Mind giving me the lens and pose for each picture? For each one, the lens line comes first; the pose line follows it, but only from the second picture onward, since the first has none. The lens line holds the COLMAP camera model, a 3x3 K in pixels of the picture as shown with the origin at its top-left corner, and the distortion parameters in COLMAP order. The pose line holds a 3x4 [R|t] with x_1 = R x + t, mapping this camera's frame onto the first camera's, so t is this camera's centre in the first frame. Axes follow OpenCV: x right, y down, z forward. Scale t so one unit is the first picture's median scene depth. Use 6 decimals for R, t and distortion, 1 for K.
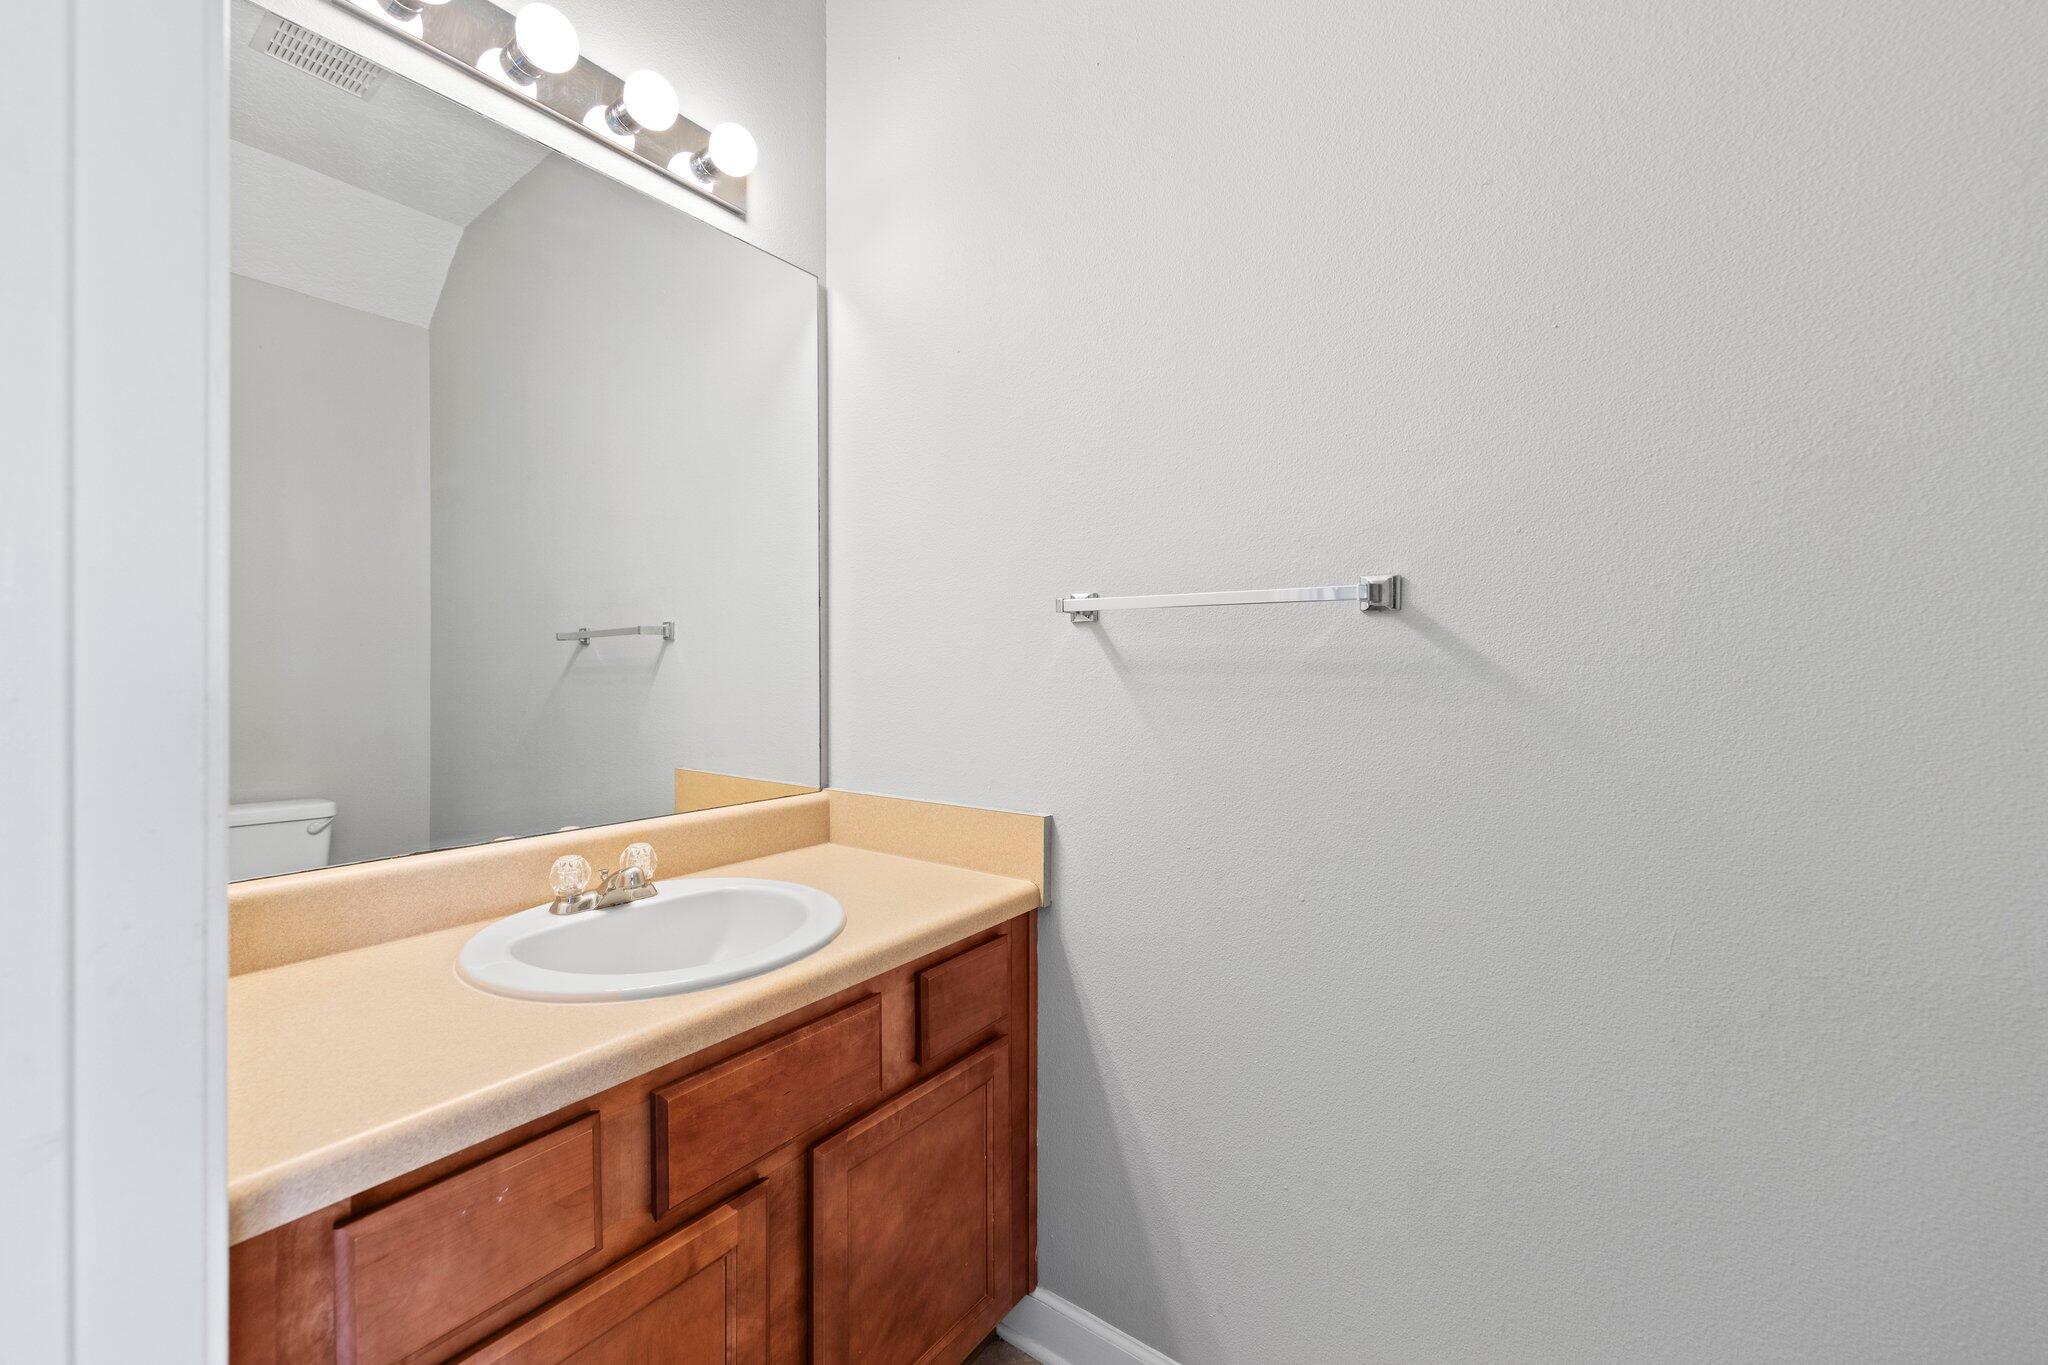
lens RADIAL K [[793.6, 0, 1027.8], [0, 793.6, 680.9], [0, 0, 1]] dist [0.003776, -0.000452]
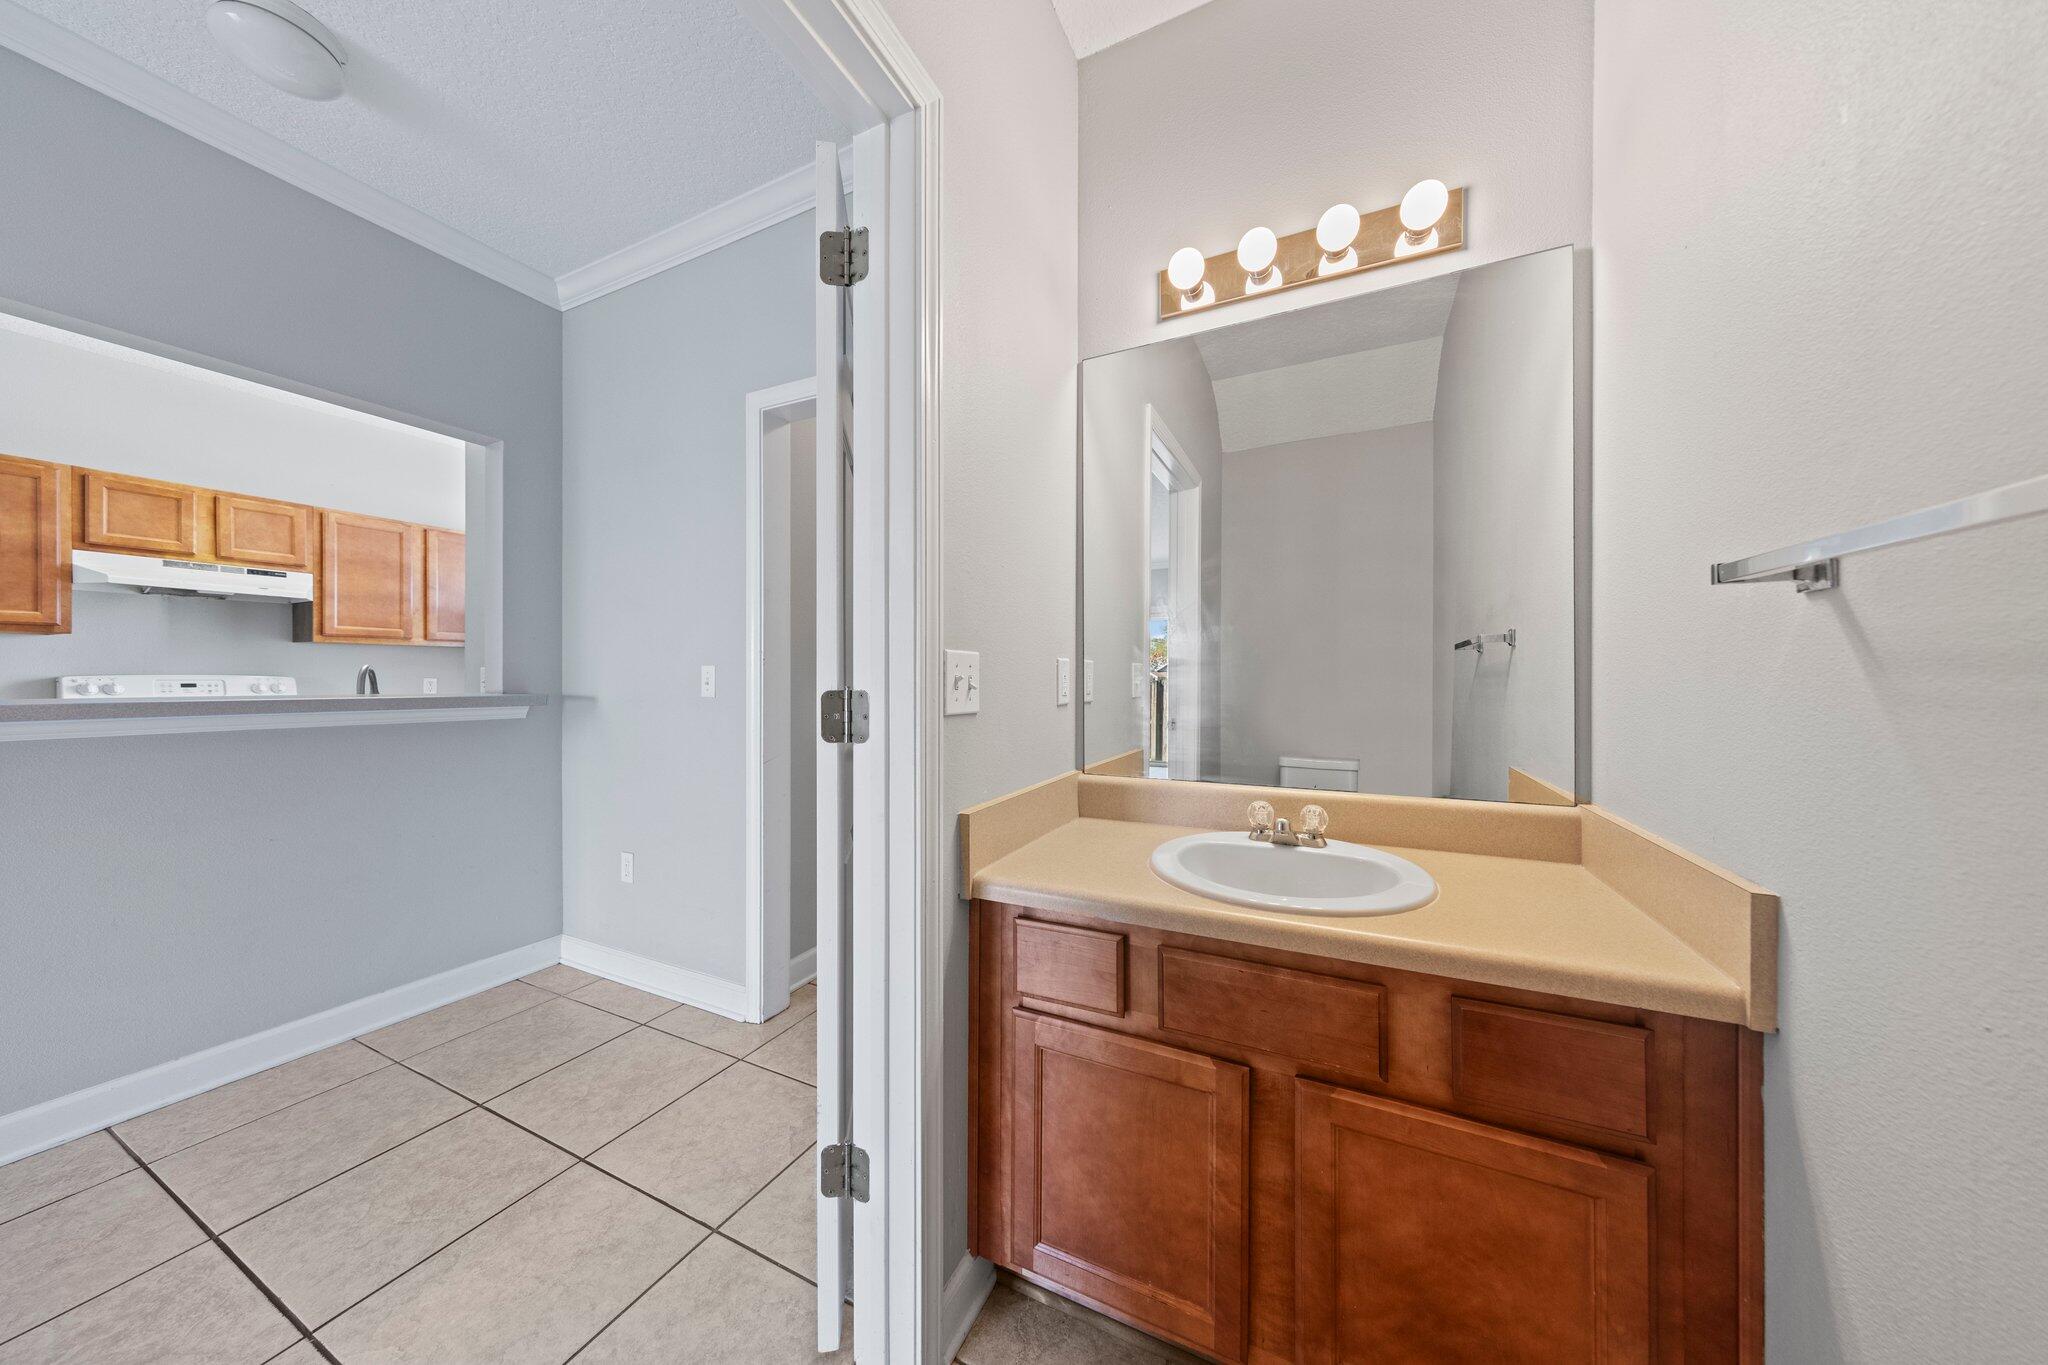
lens RADIAL K [[649.7, 0, 1035.8], [0, 649.7, 678.4], [0, 0, 1]] dist [-0.001317, 0.000037]
pose [[0.195284, 0.002148, -0.980744, 0.514975], [-0.011570, 0.999933, -0.000114, -0.000255], [0.980678, 0.011369, 0.195296, 0.363073]]
